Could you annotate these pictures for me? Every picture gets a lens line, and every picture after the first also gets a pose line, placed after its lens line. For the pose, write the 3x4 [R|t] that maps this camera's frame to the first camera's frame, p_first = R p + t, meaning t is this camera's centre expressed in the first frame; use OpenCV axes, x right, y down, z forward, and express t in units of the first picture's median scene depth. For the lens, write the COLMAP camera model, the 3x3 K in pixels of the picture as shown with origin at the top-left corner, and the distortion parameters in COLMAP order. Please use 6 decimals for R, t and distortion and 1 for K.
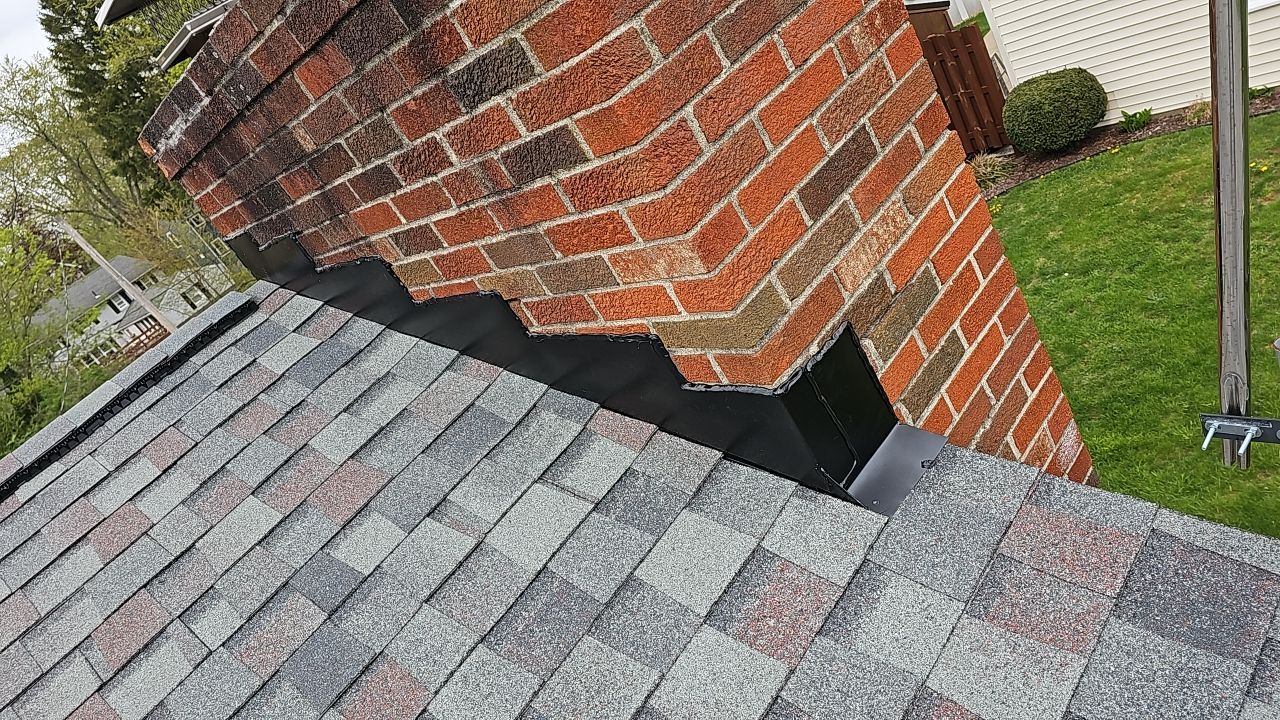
lens RADIAL K [[855.0, 0, 634.5], [0, 855.0, 367.8], [0, 0, 1]] dist [0.063552, -0.062572]
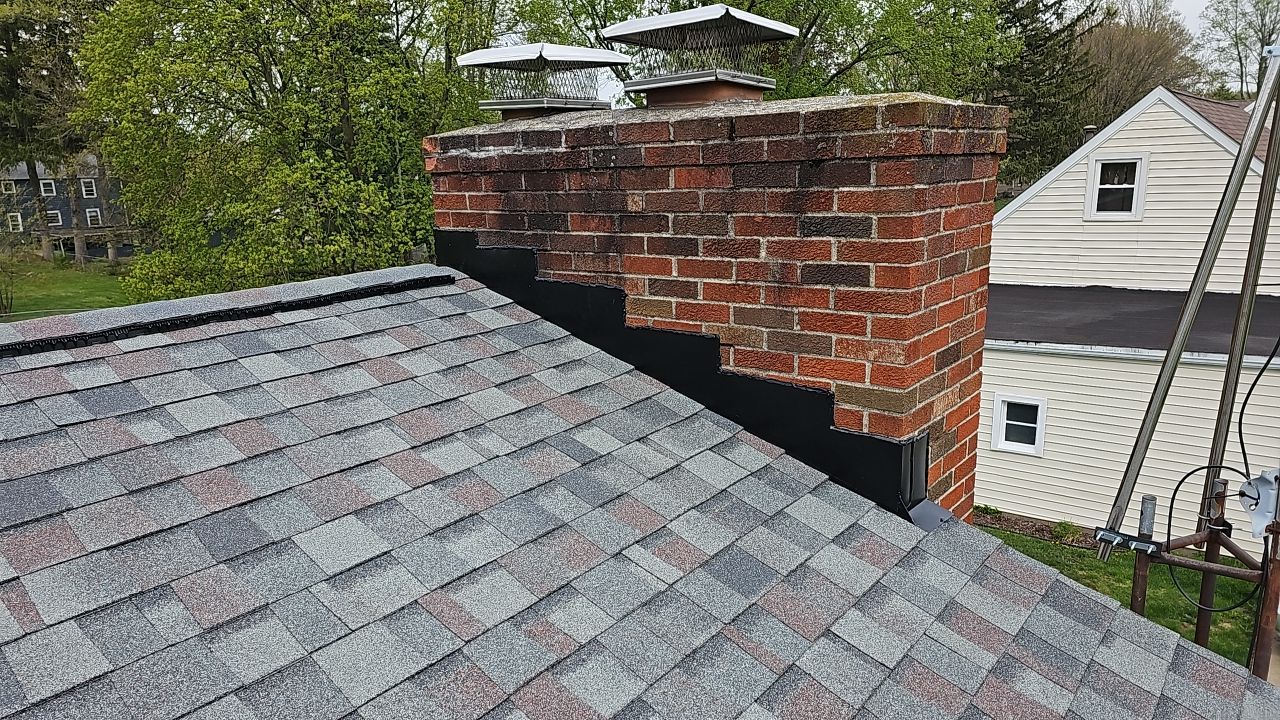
lens RADIAL K [[855.0, 0, 626.8], [0, 855.0, 371.9], [0, 0, 1]] dist [0.063552, -0.062572]
pose [[0.874720, 0.443723, 0.194873, -0.691707], [-0.378217, 0.876450, -0.297973, 0.597000], [-0.303014, 0.186939, 0.934471, -0.511008]]
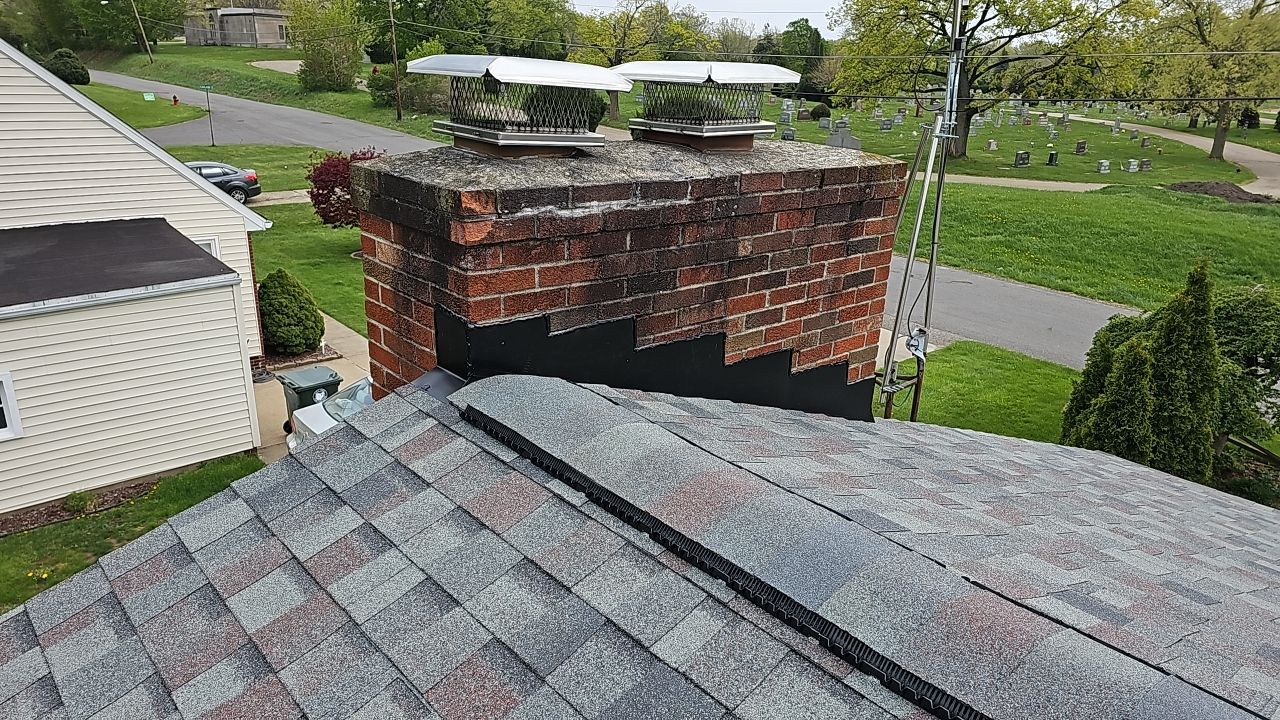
lens RADIAL K [[855.0, 0, 640.8], [0, 855.0, 367.7], [0, 0, 1]] dist [0.063552, -0.062572]
pose [[0.028225, 0.194604, 0.980476, -2.397808], [0.393373, 0.899560, -0.189868, 0.216825], [-0.918946, 0.391052, -0.051162, 1.663096]]
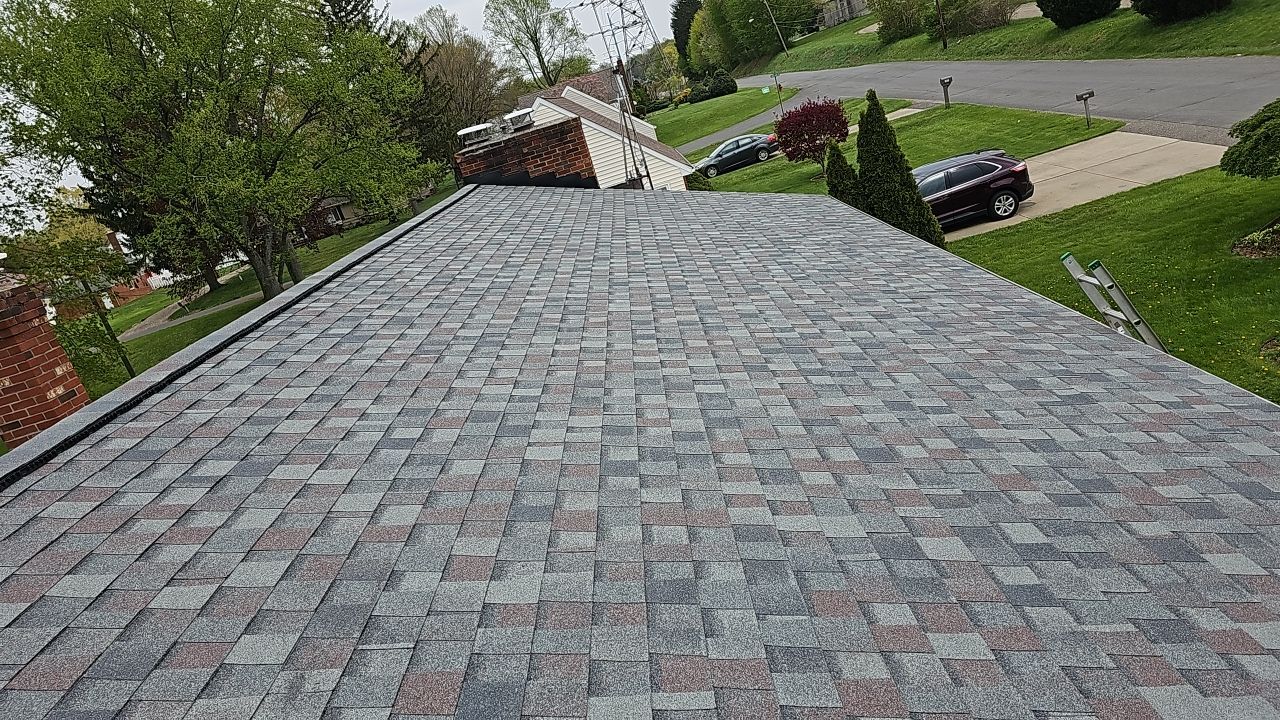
lens RADIAL K [[855.0, 0, 640.6], [0, 855.0, 370.9], [0, 0, 1]] dist [0.063552, -0.062572]
pose [[0.711403, 0.107334, 0.694540, -5.774877], [0.232803, 0.896479, -0.376998, 5.599441], [-0.663105, 0.429889, 0.612770, -4.270401]]
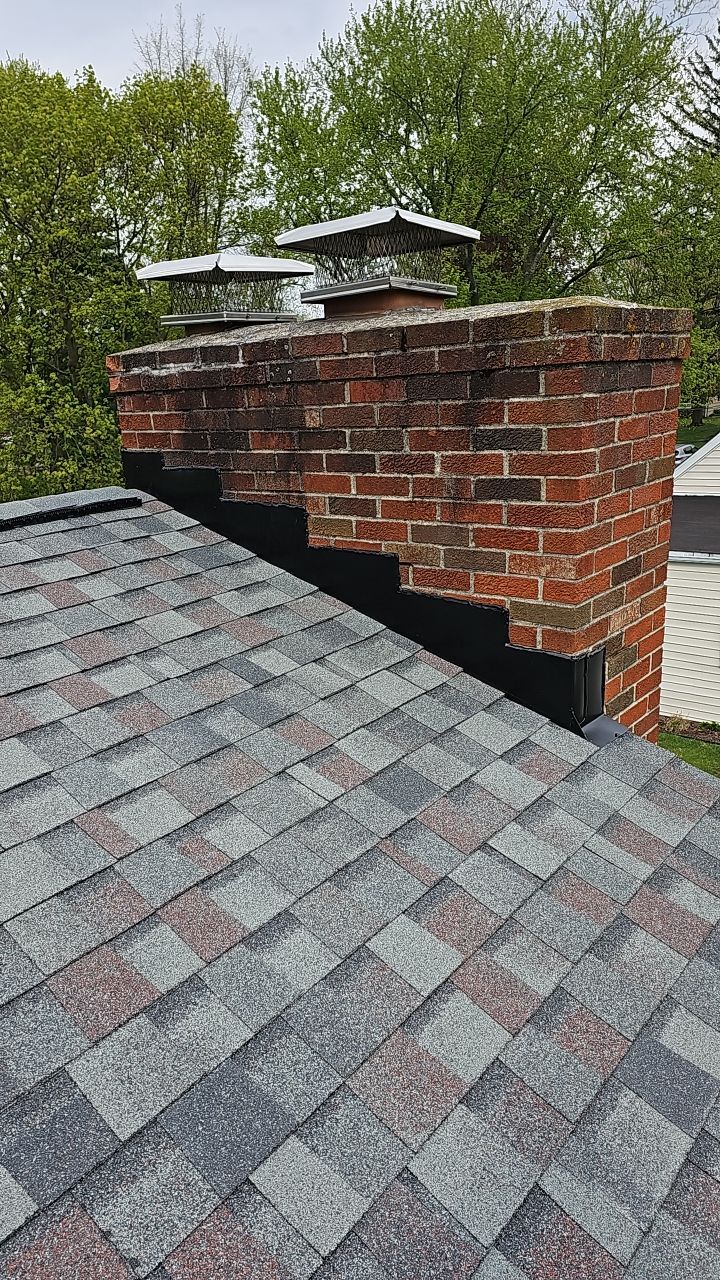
lens RADIAL K [[855.0, 0, 350.4], [0, 855.0, 653.1], [0, 0, 1]] dist [0.063552, -0.062572]
pose [[0.885929, 0.416063, 0.204989, -0.567188], [-0.369771, 0.900366, -0.229370, 0.549097], [-0.279998, 0.127407, 0.951509, -0.544371]]
